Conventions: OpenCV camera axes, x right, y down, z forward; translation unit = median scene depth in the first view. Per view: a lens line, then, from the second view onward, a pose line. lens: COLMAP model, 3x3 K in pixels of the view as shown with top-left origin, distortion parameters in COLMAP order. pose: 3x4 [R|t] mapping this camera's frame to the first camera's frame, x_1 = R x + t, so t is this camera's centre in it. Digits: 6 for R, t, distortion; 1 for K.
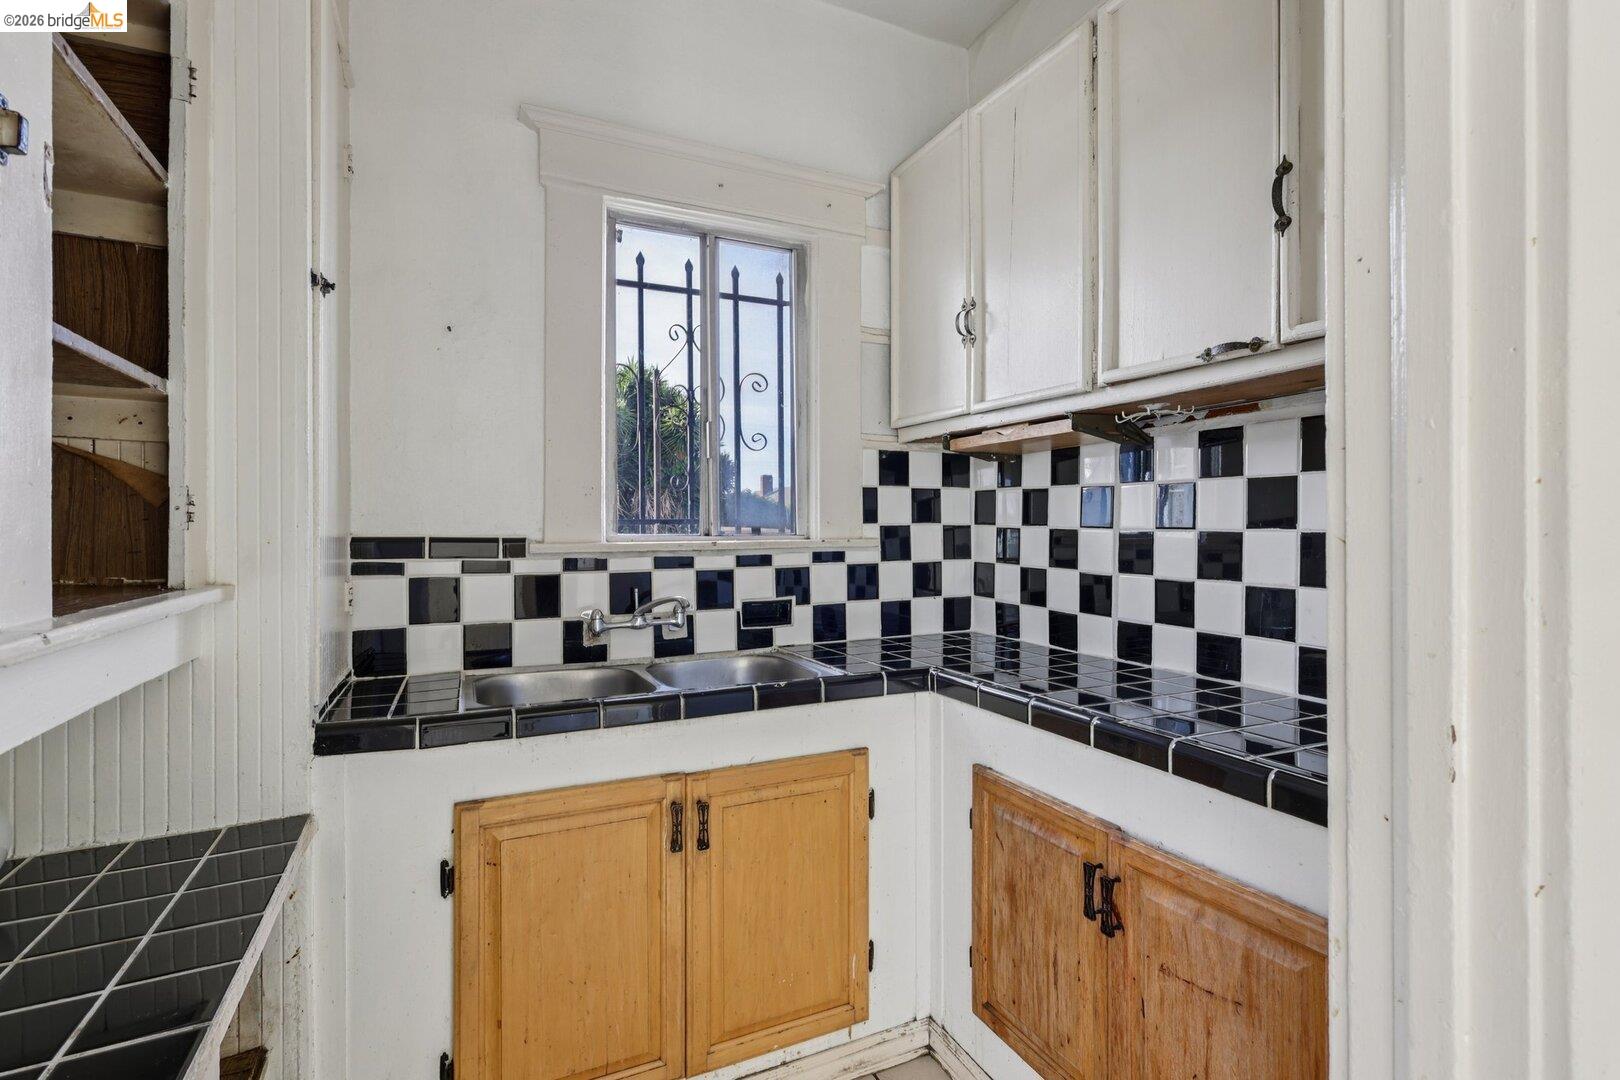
lens RADIAL K [[747.4, 0, 792.8], [0, 747.4, 533.9], [0, 0, 1]] dist [-0.003551, 0.002093]
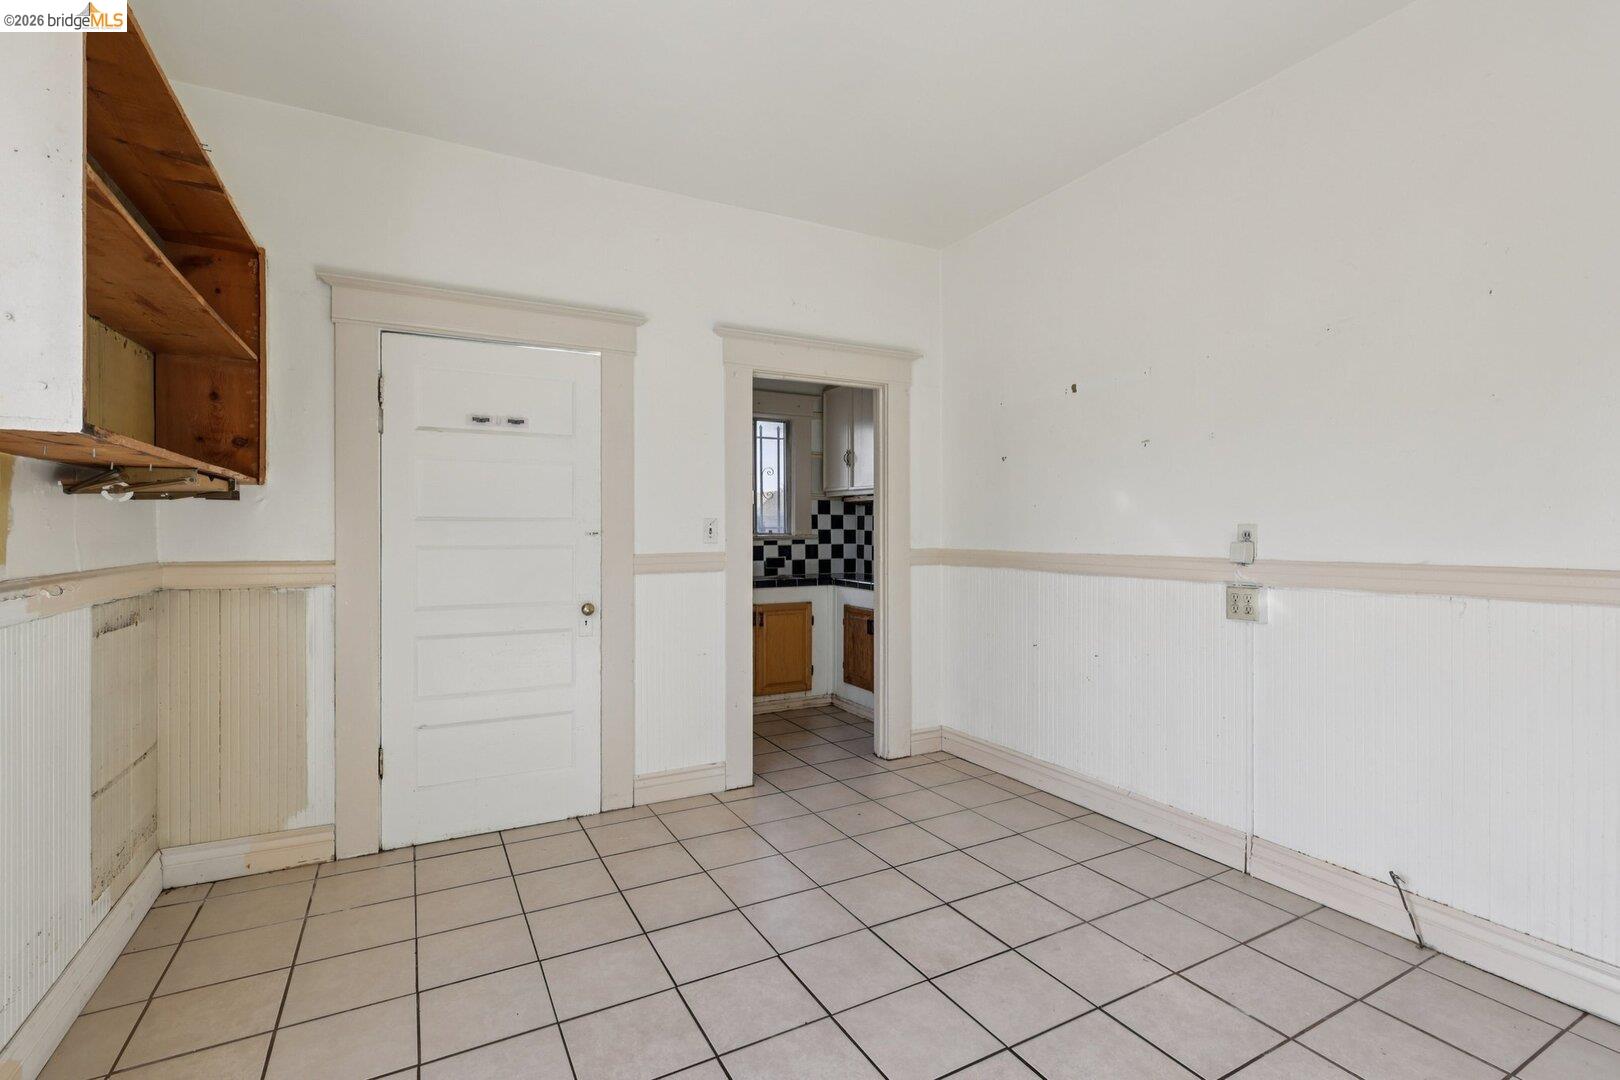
lens RADIAL K [[747.4, 0, 808.5], [0, 747.4, 538.3], [0, 0, 1]] dist [-0.003551, 0.002093]
pose [[0.997748, 0.001624, 0.067057, -0.091683], [-0.001644, 0.999999, 0.000253, 0.018092], [-0.067057, -0.000363, 0.997749, -1.598935]]
